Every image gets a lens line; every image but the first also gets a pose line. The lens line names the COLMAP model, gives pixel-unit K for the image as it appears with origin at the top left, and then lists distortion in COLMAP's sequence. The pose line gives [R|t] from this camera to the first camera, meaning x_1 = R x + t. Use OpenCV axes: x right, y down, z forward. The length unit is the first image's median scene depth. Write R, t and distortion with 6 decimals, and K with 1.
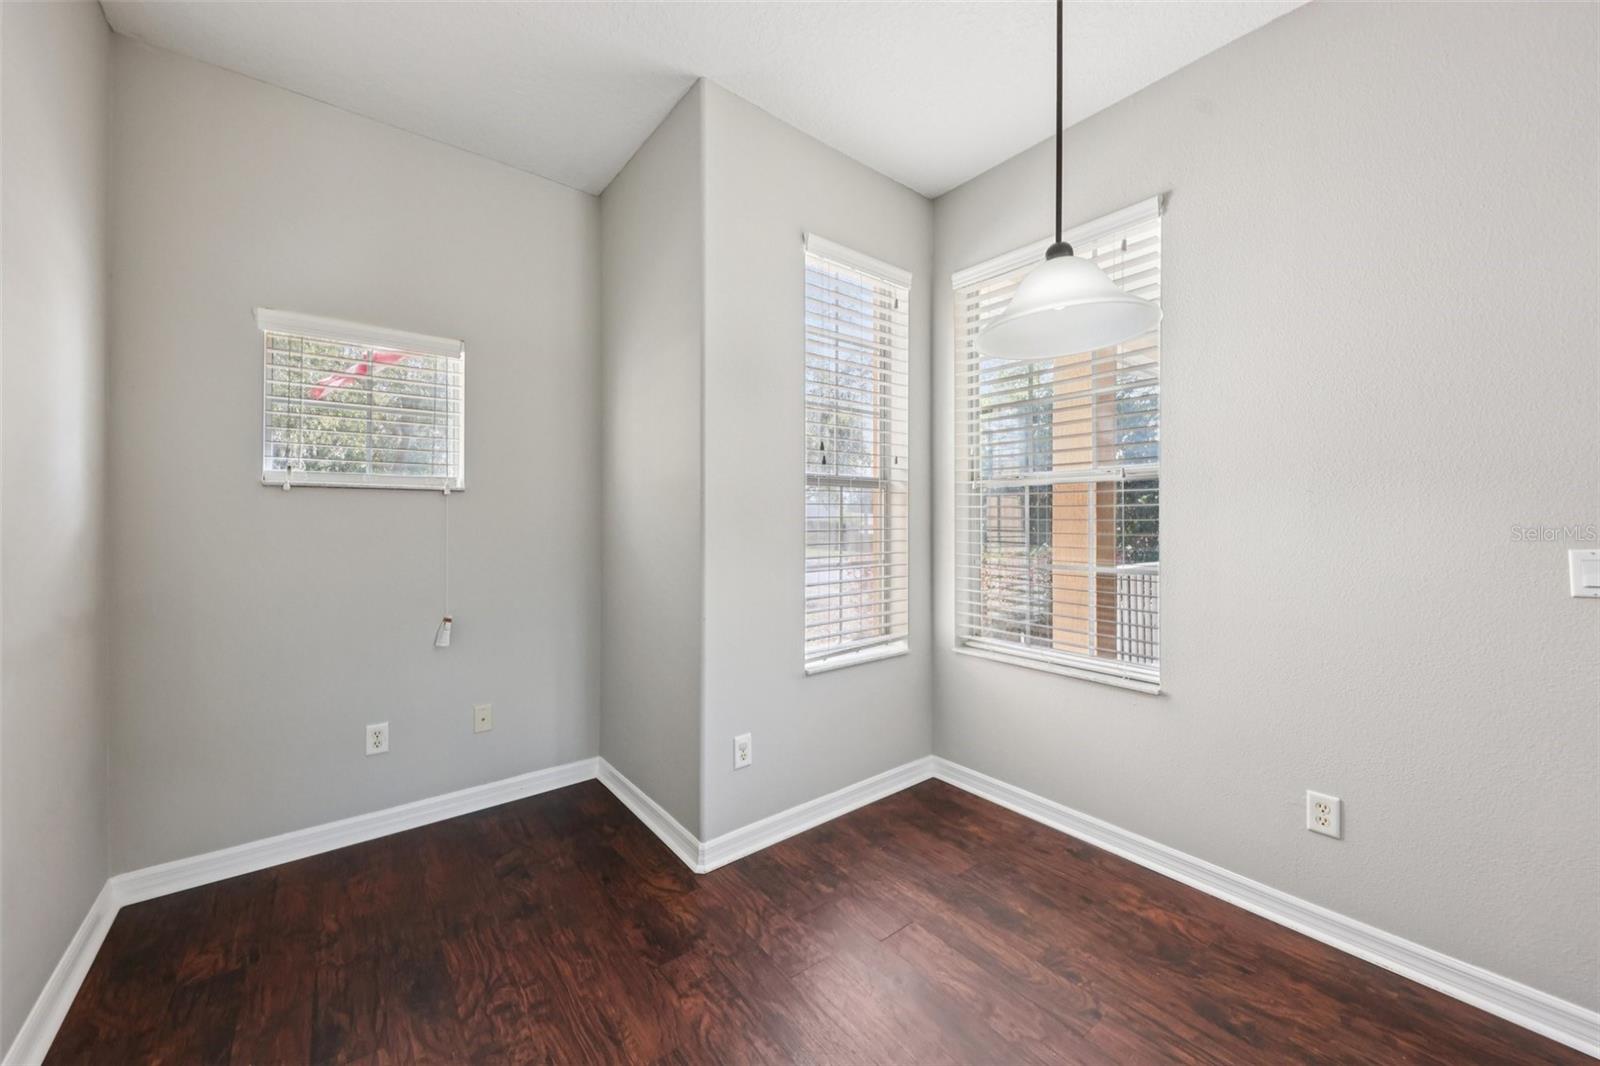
lens RADIAL K [[592.3, 0, 793.3], [0, 592.3, 518.1], [0, 0, 1]] dist [-0.001935, -0.000616]
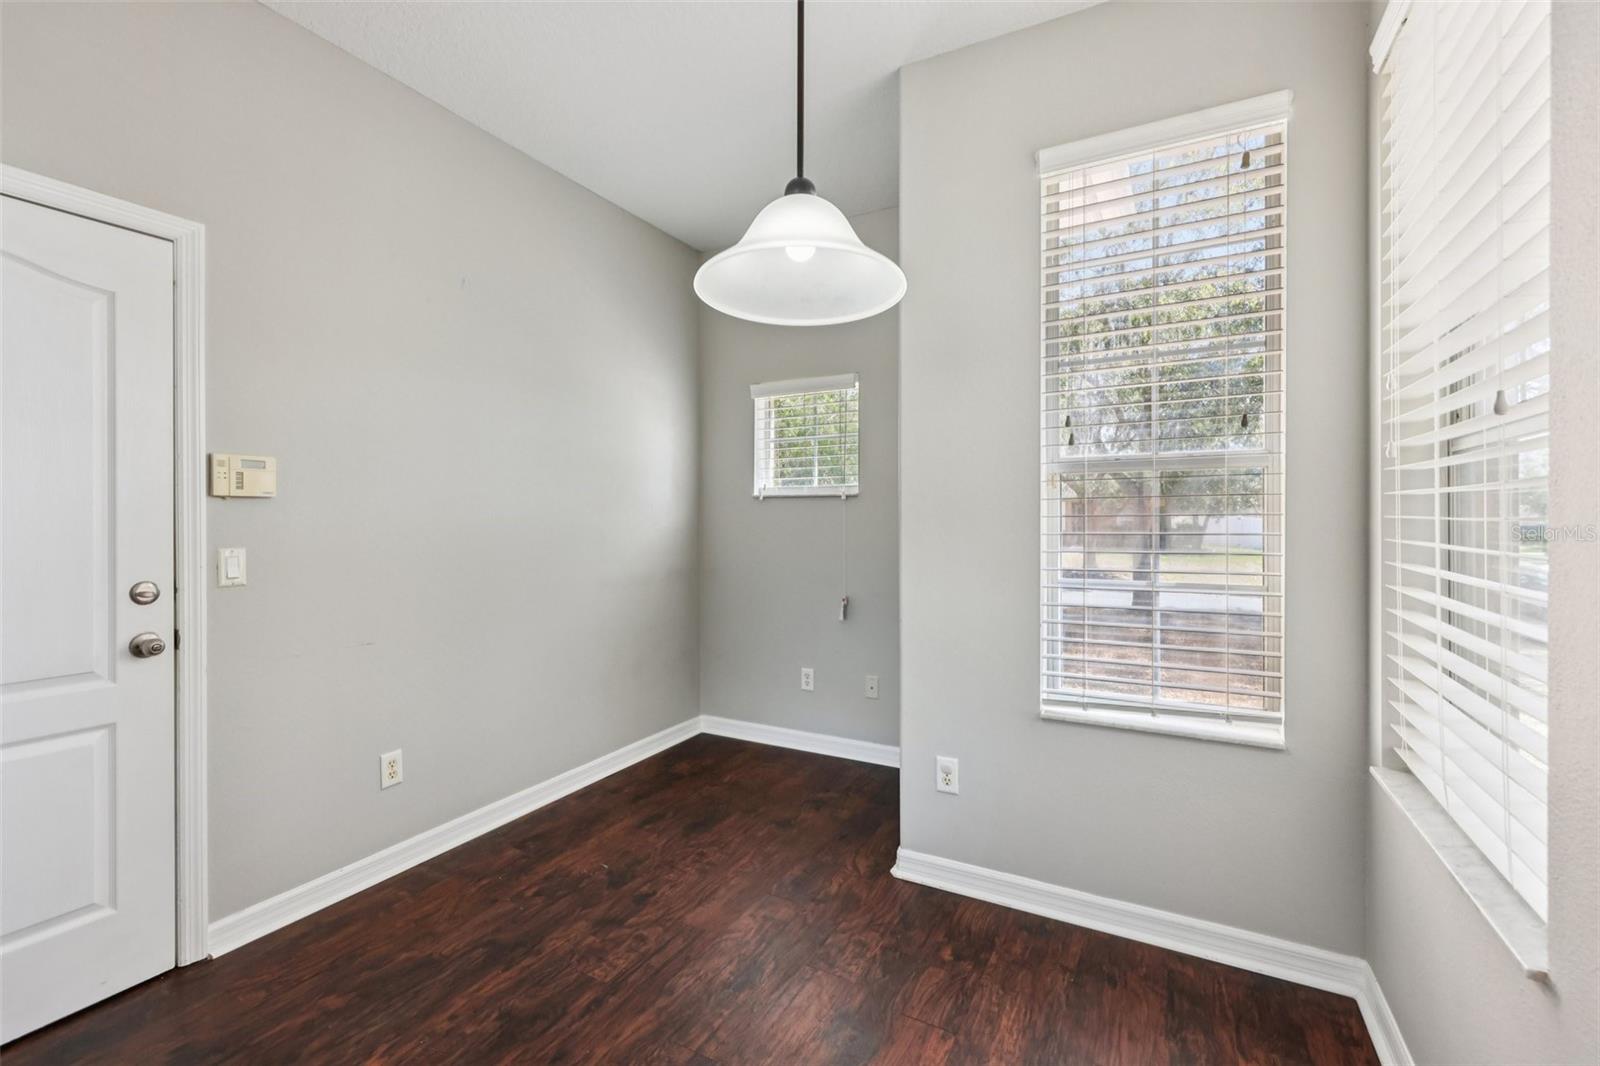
lens RADIAL K [[689.2, 0, 795.1], [0, 689.2, 519.5], [0, 0, 1]] dist [0.001191, 0.000200]
pose [[0.388170, 0.000394, -0.921588, 0.834071], [0.004487, 0.999987, 0.002317, -0.001070], [0.921577, -0.005034, 0.388163, 0.394890]]
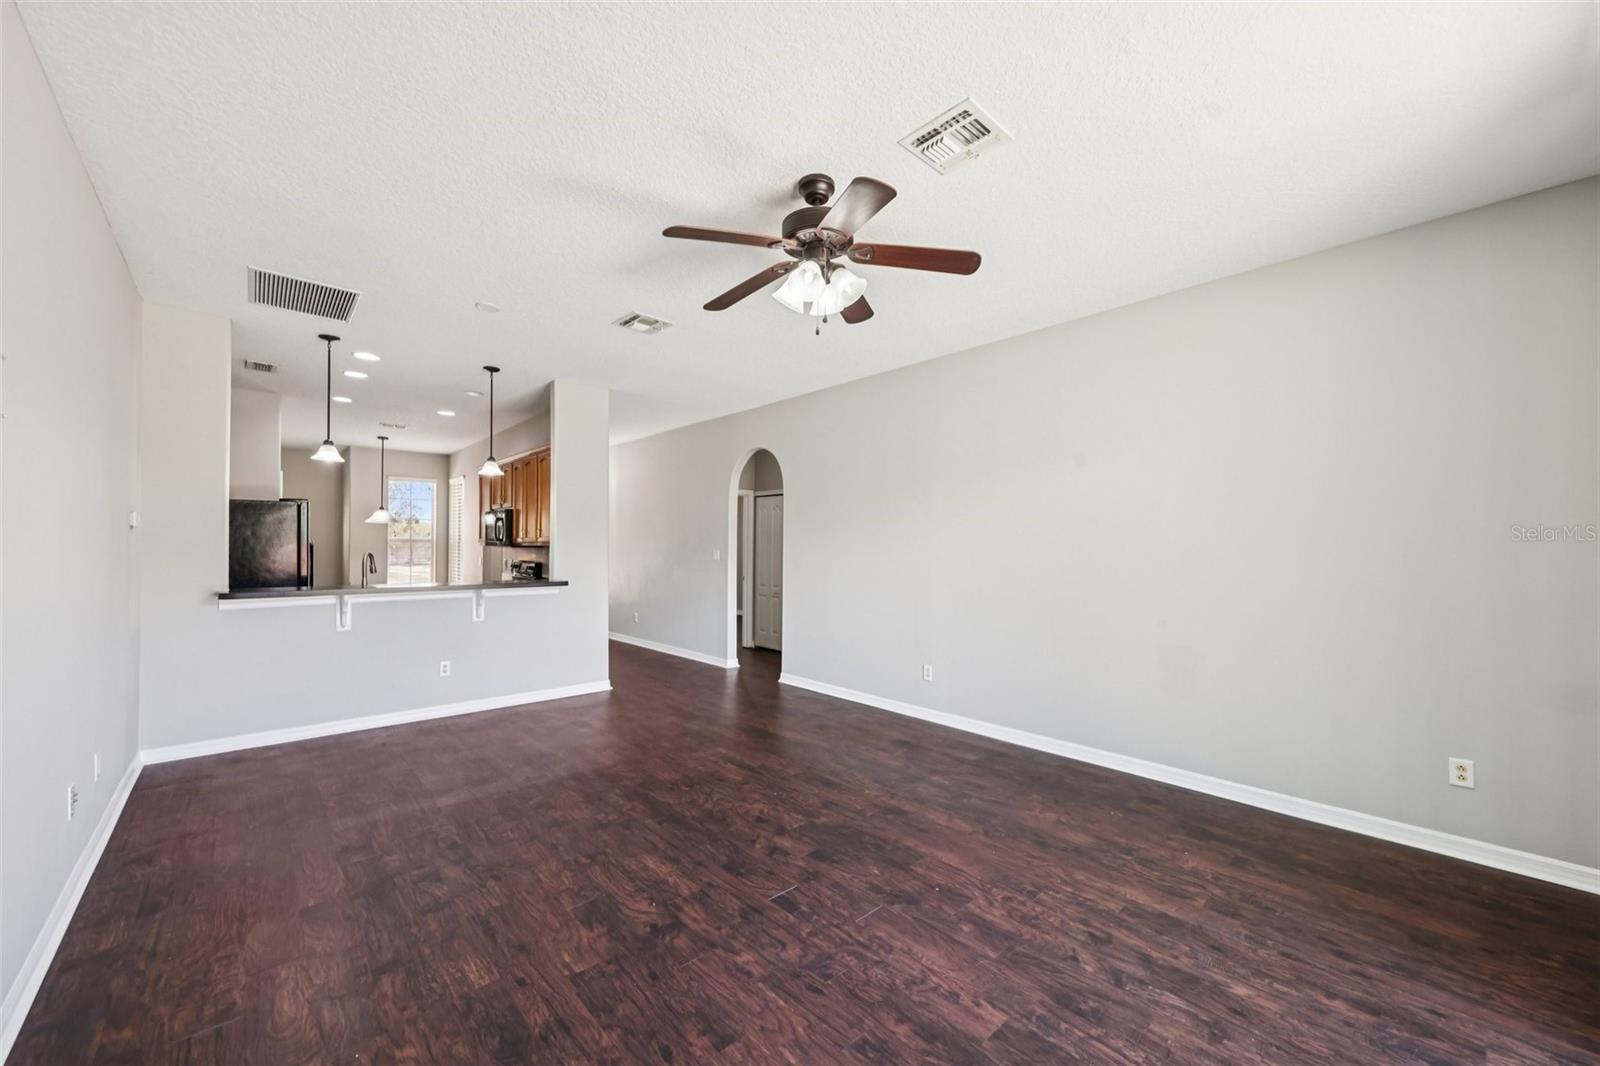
lens RADIAL K [[592.3, 0, 803.1], [0, 592.3, 541.1], [0, 0, 1]] dist [-0.001935, -0.000616]
pose [[0.997167, 0.004617, 0.075084, 2.708708], [-0.004003, 0.999957, -0.008326, -0.050223], [-0.075119, 0.008002, 0.997142, -3.372804]]
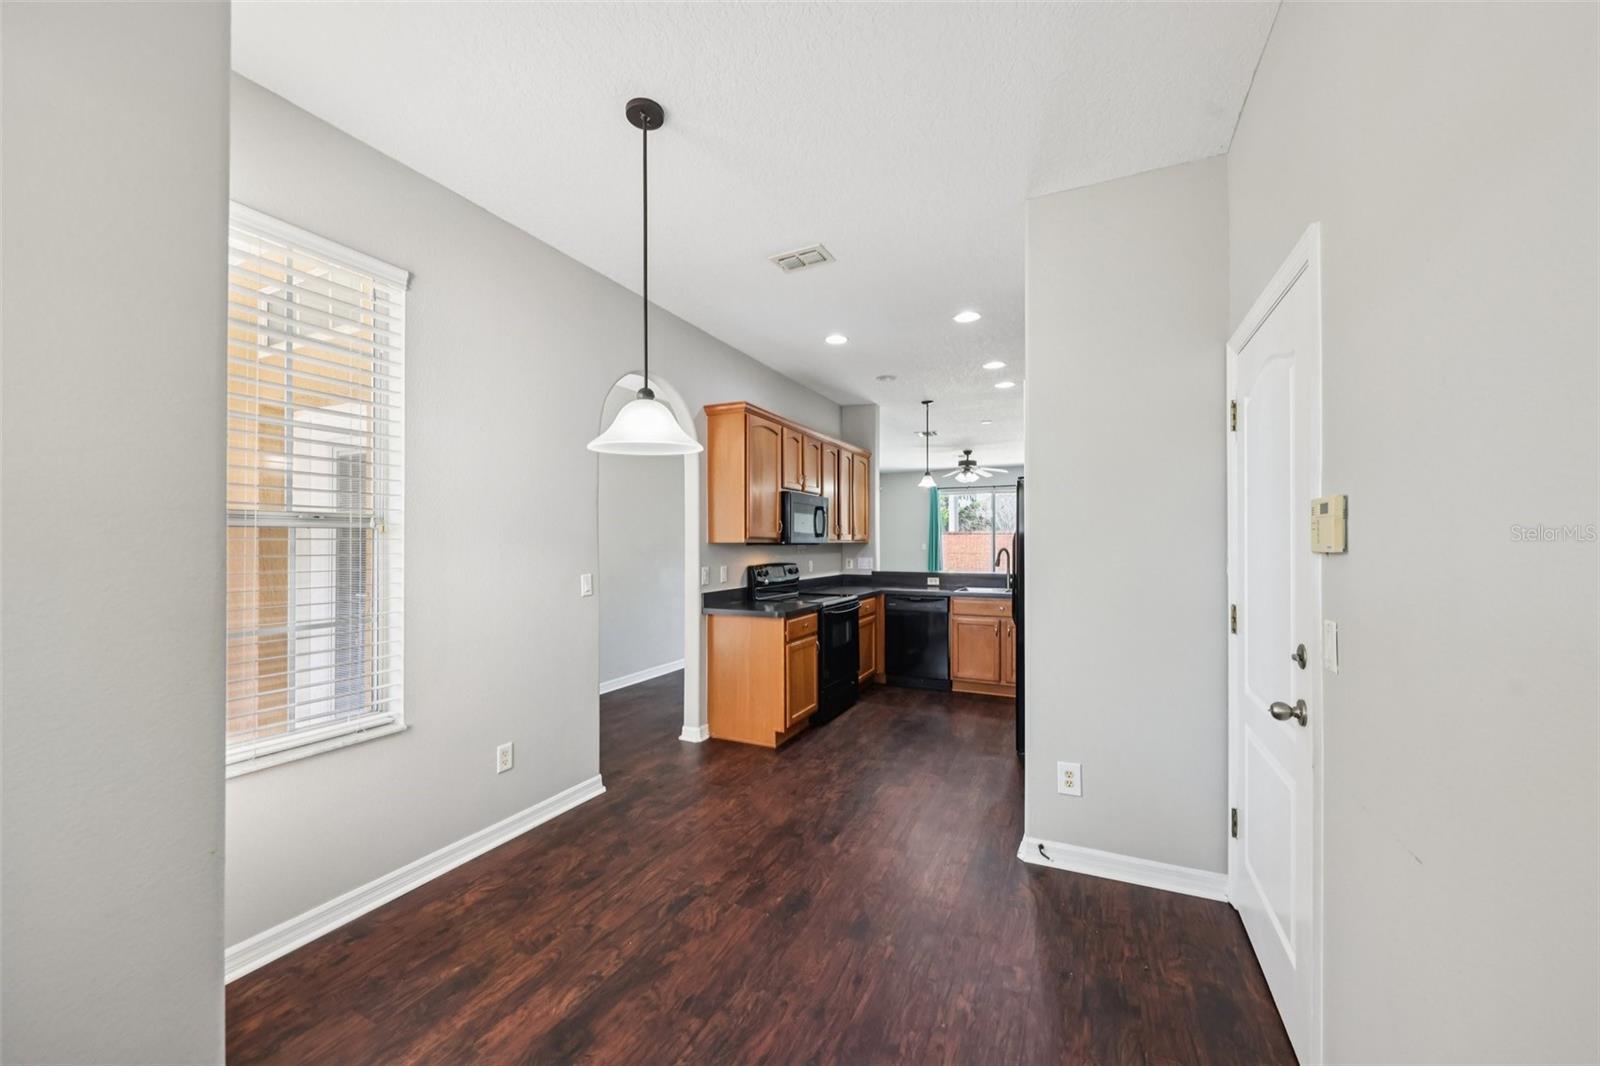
lens RADIAL K [[592.3, 0, 793.8], [0, 592.3, 536.8], [0, 0, 1]] dist [-0.001935, -0.000616]
pose [[-0.421331, 0.008882, 0.906864, -0.685222], [0.003141, 0.999960, -0.008335, -0.047274], [-0.906902, -0.000664, -0.421342, 0.816761]]
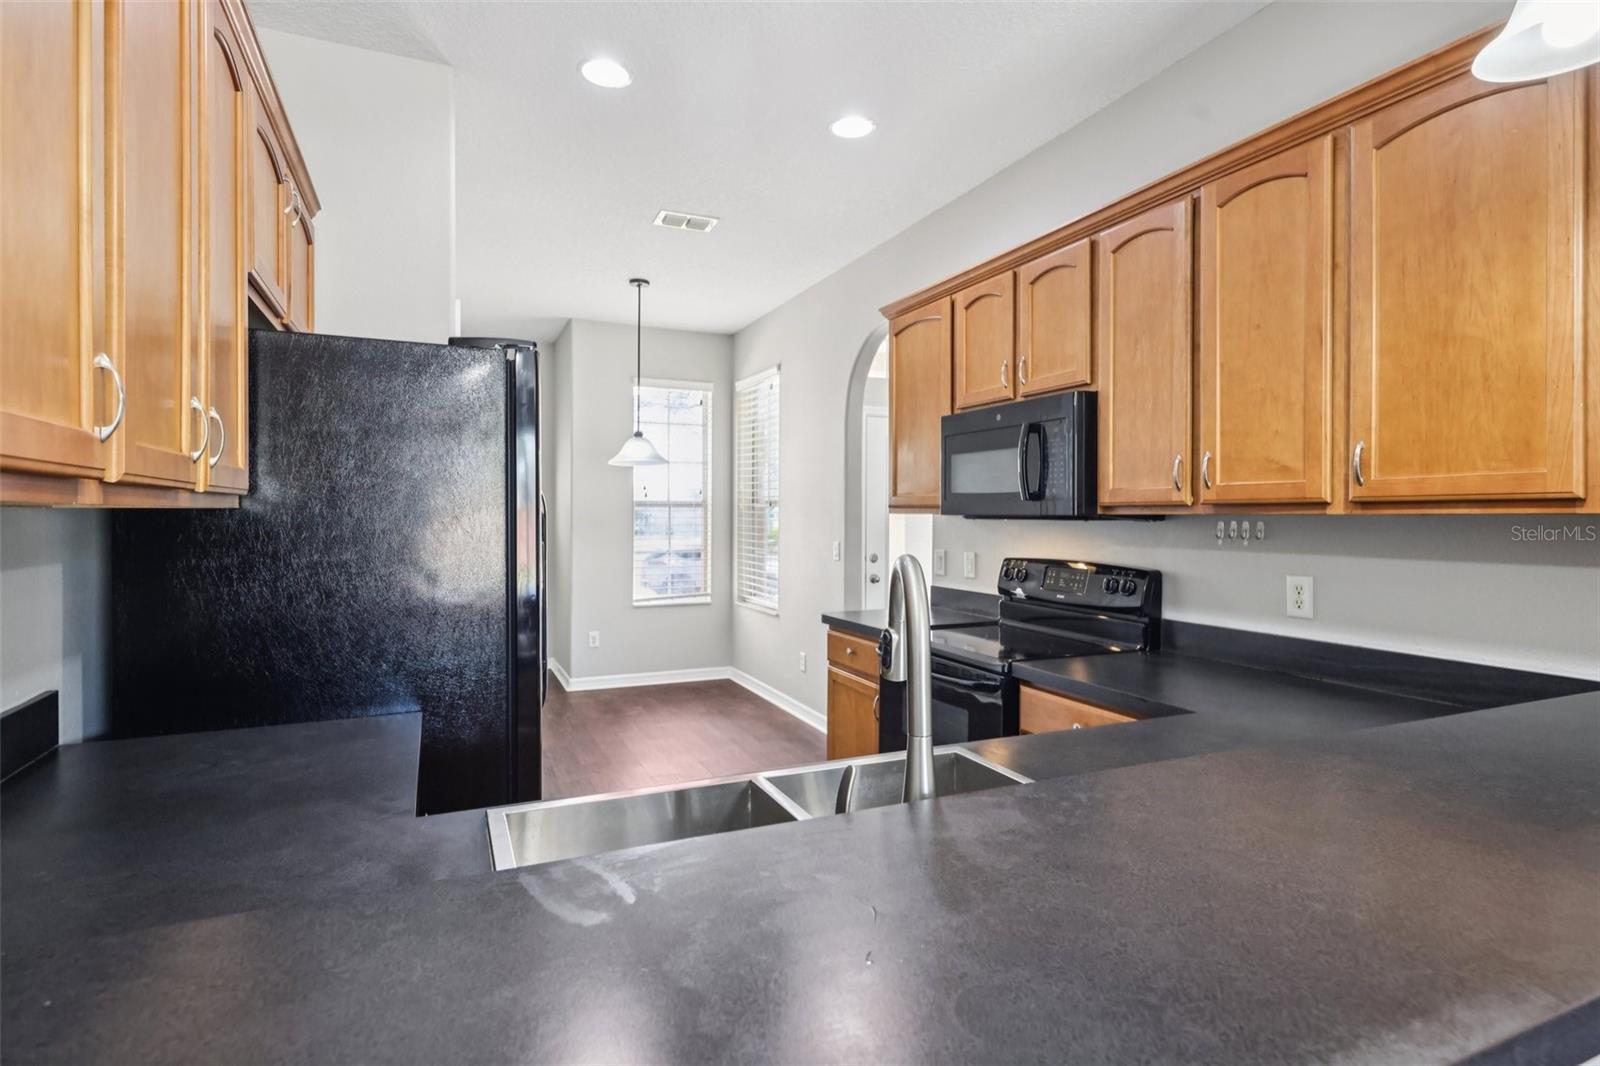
lens RADIAL K [[802.4, 0, 800.6], [0, 802.4, 522.0], [0, 0, 1]] dist [0.004338, 0.000279]
pose [[0.968104, 0.004786, -0.250503, 1.365162], [-0.002485, 0.999952, 0.009501, -0.043543], [0.250536, -0.008576, 0.968069, -1.582967]]
